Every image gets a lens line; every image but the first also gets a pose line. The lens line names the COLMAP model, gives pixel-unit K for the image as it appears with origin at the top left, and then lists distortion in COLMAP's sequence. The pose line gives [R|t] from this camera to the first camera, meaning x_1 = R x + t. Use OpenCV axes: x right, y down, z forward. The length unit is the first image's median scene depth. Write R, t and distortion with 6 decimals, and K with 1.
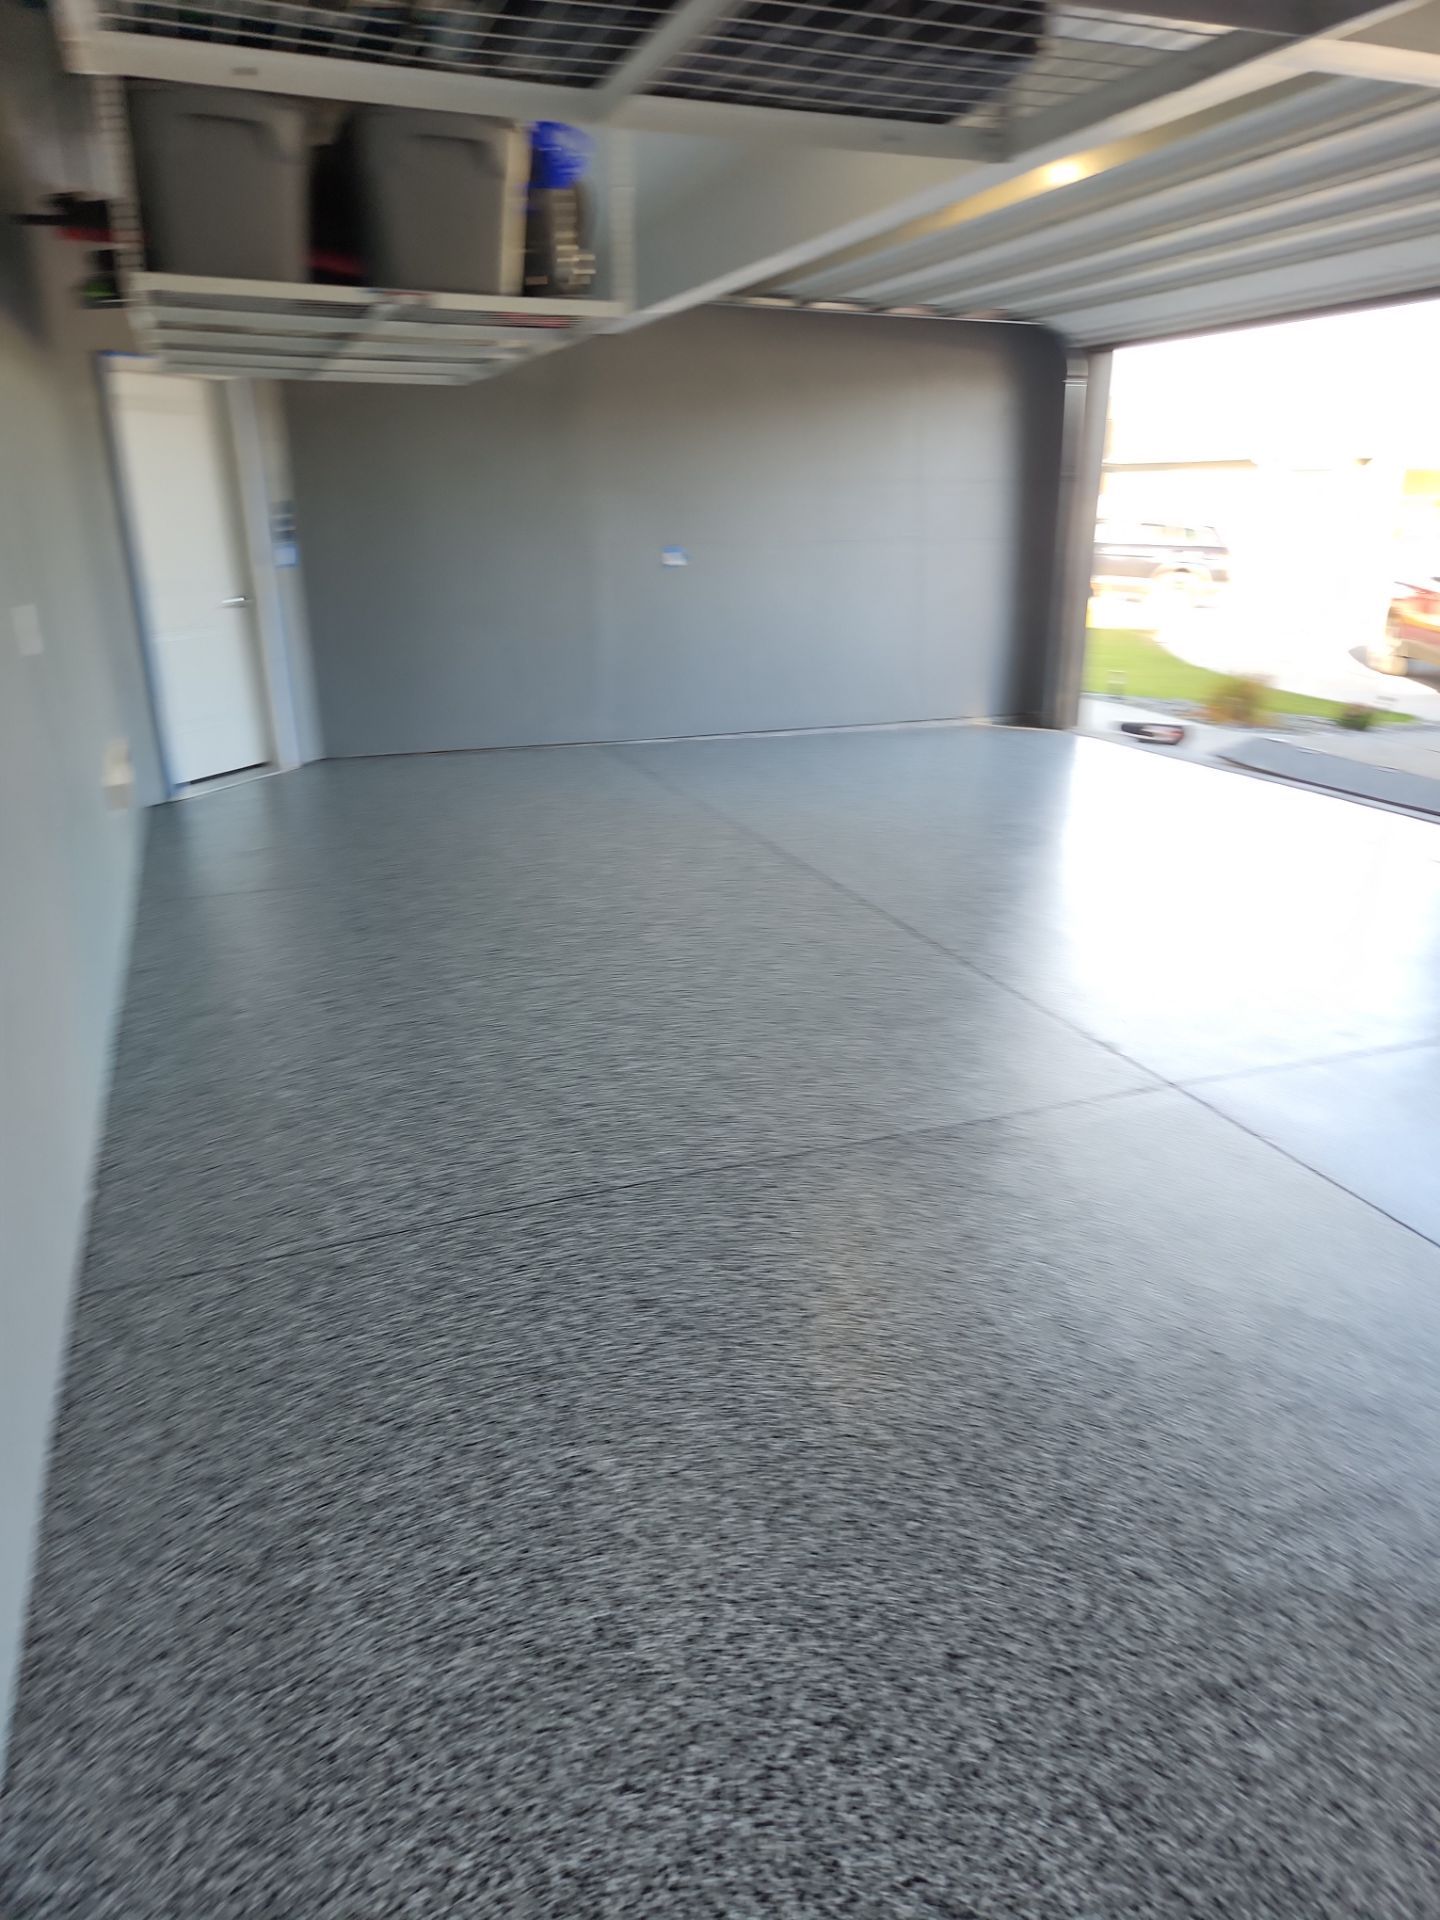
lens RADIAL K [[1290.7, 0, 735.4], [0, 1290.7, 966.1], [0, 0, 1]] dist [0.047261, -0.016636]
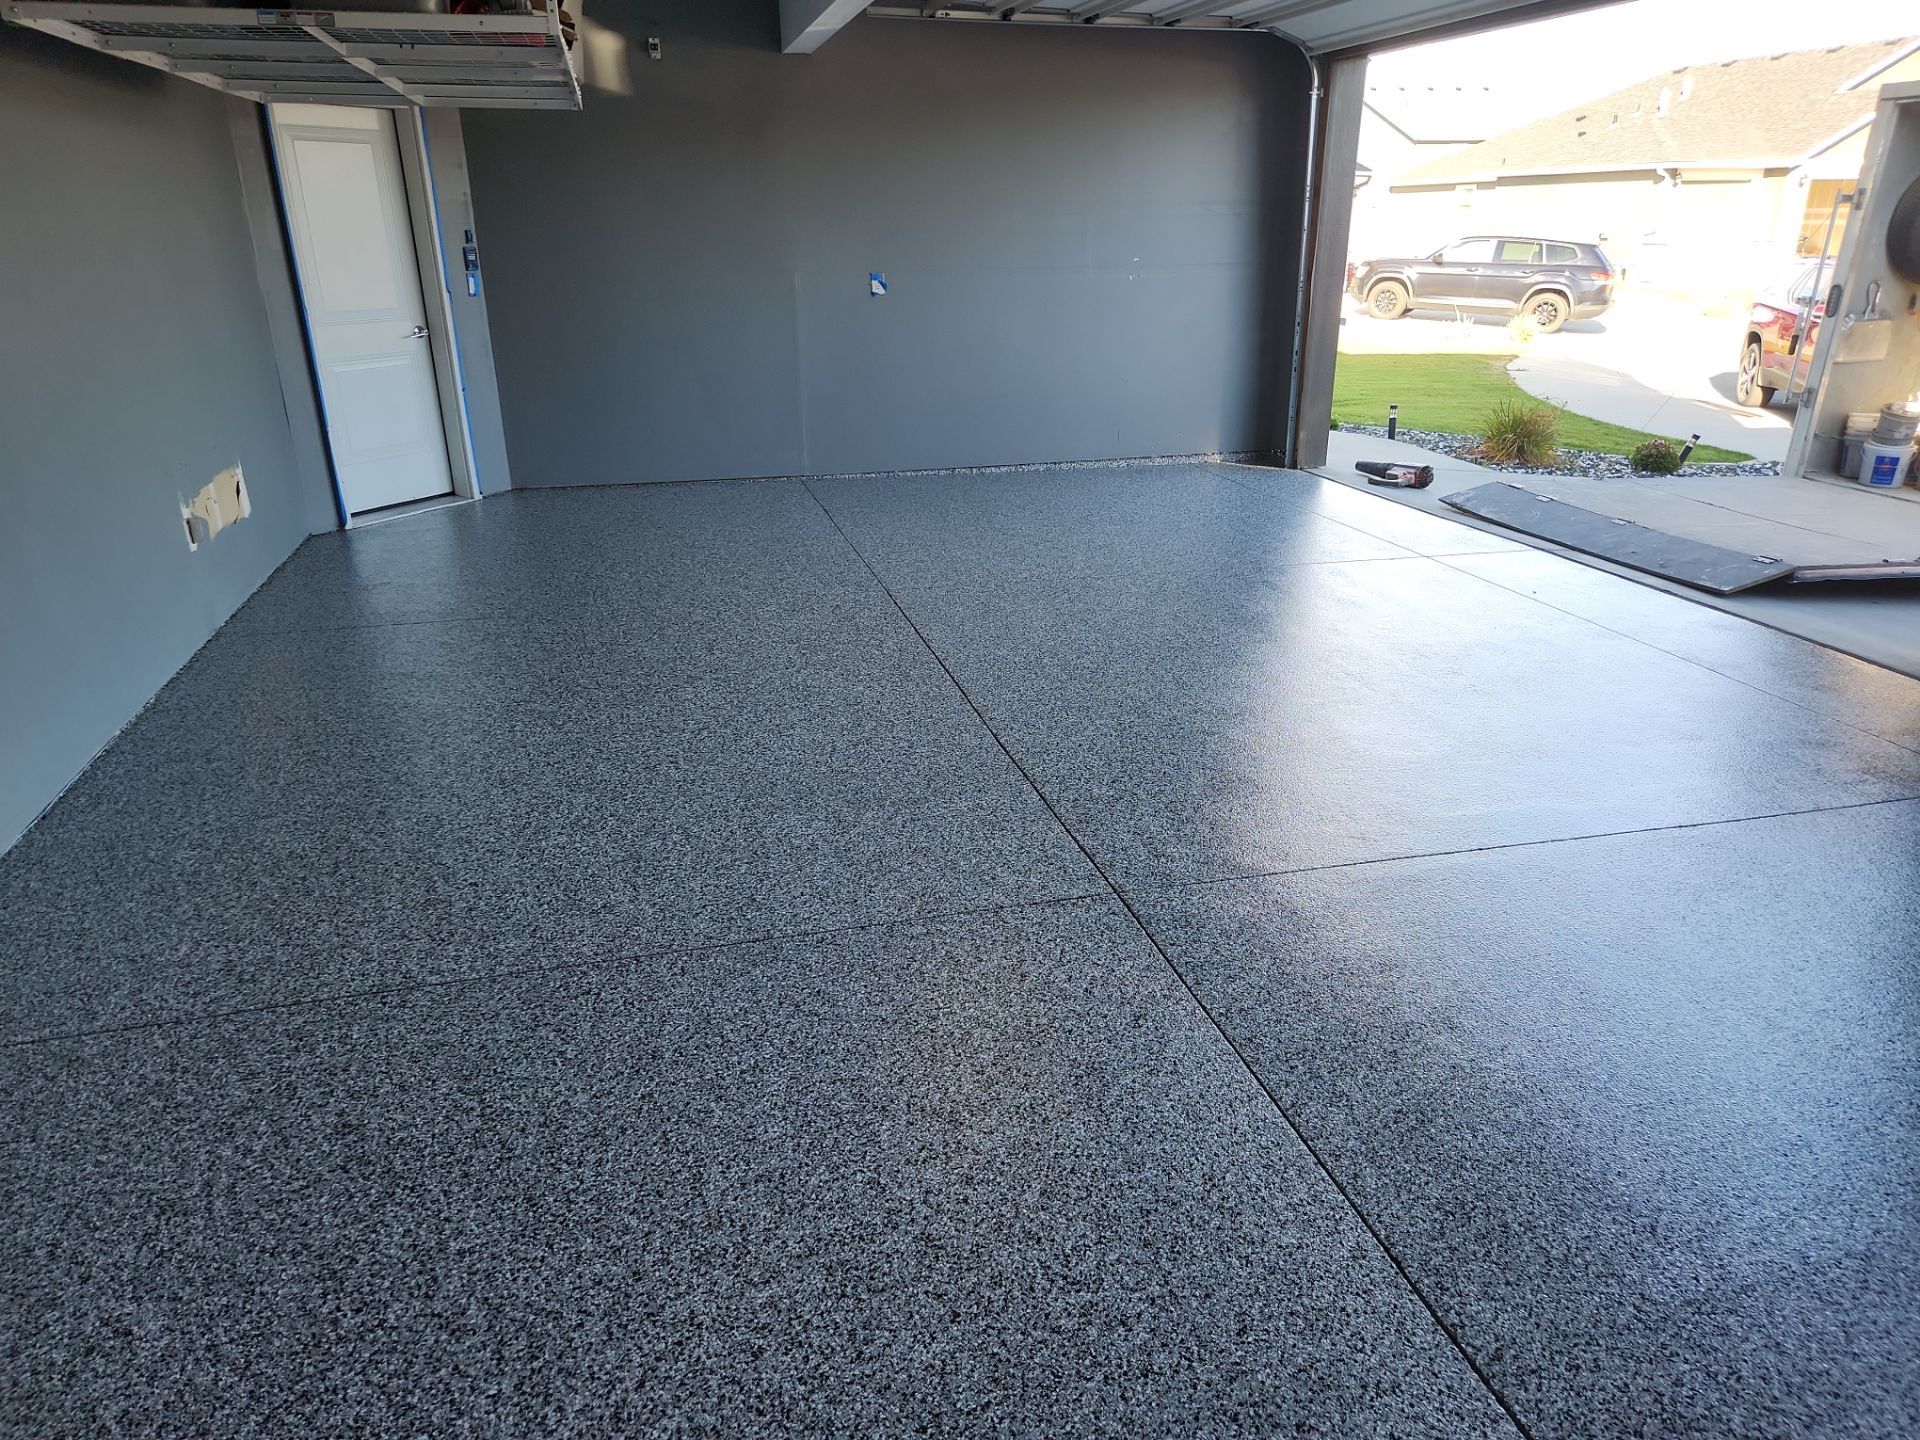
lens RADIAL K [[1290.7, 0, 952.7], [0, 1290.7, 707.6], [0, 0, 1]] dist [0.047261, -0.016636]
pose [[0.991289, 0.037641, -0.126212, 0.158528], [-0.035559, 0.999192, 0.018711, -0.023119], [0.126814, -0.014060, 0.991827, 0.051471]]
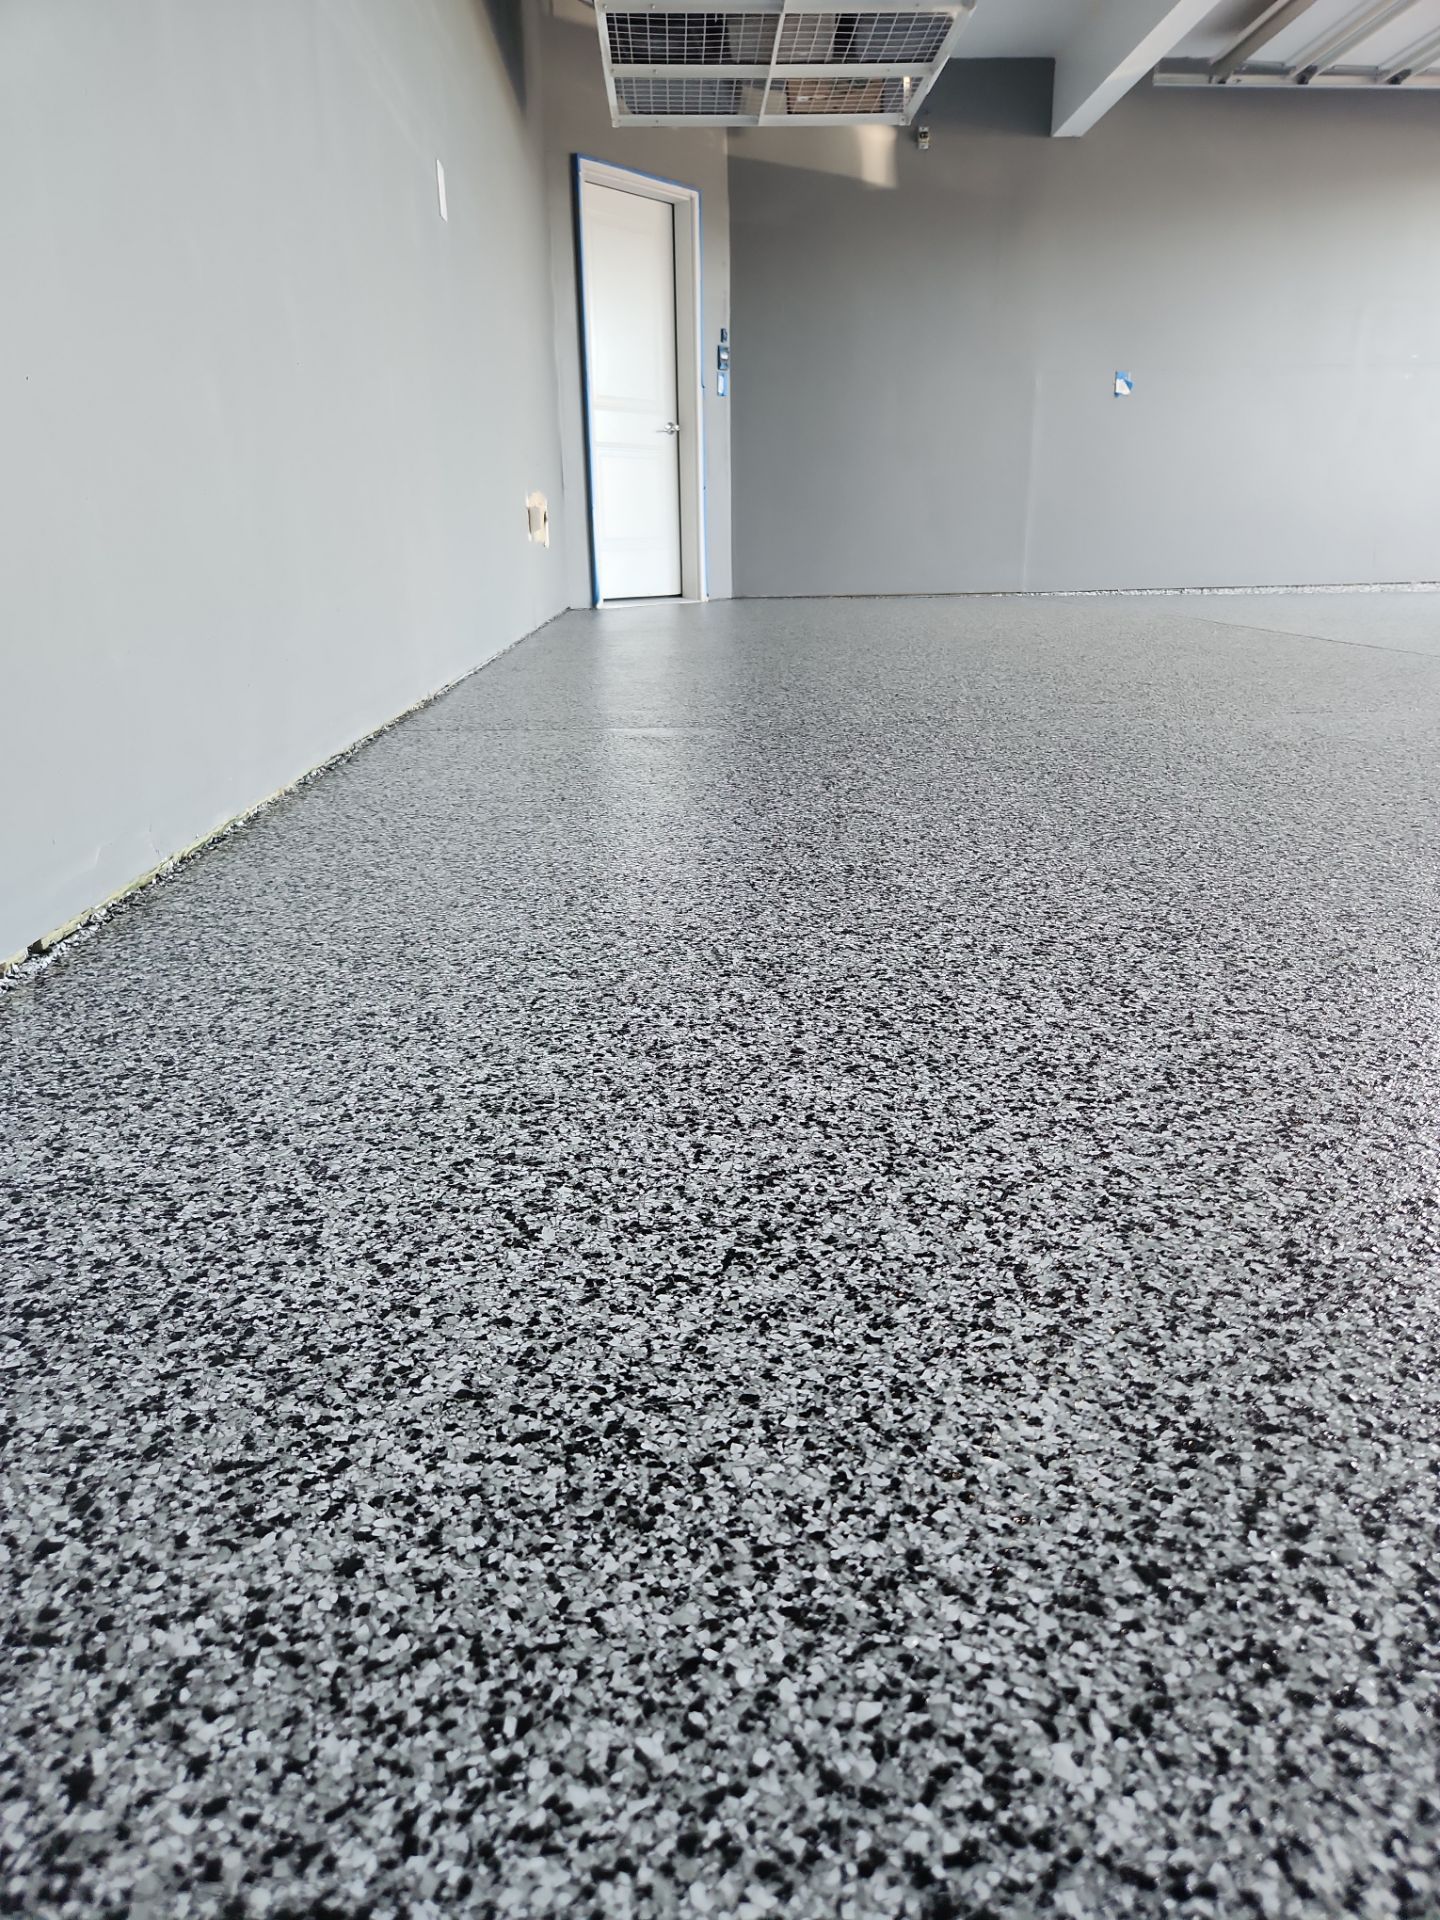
lens RADIAL K [[1290.7, 0, 715.7], [0, 1290.7, 953.7], [0, 0, 1]] dist [0.047261, -0.016636]
pose [[0.942438, 0.090617, -0.321867, 0.017920], [-0.100087, 0.994894, -0.012959, 0.139331], [0.319049, 0.044428, 0.946696, 0.058787]]
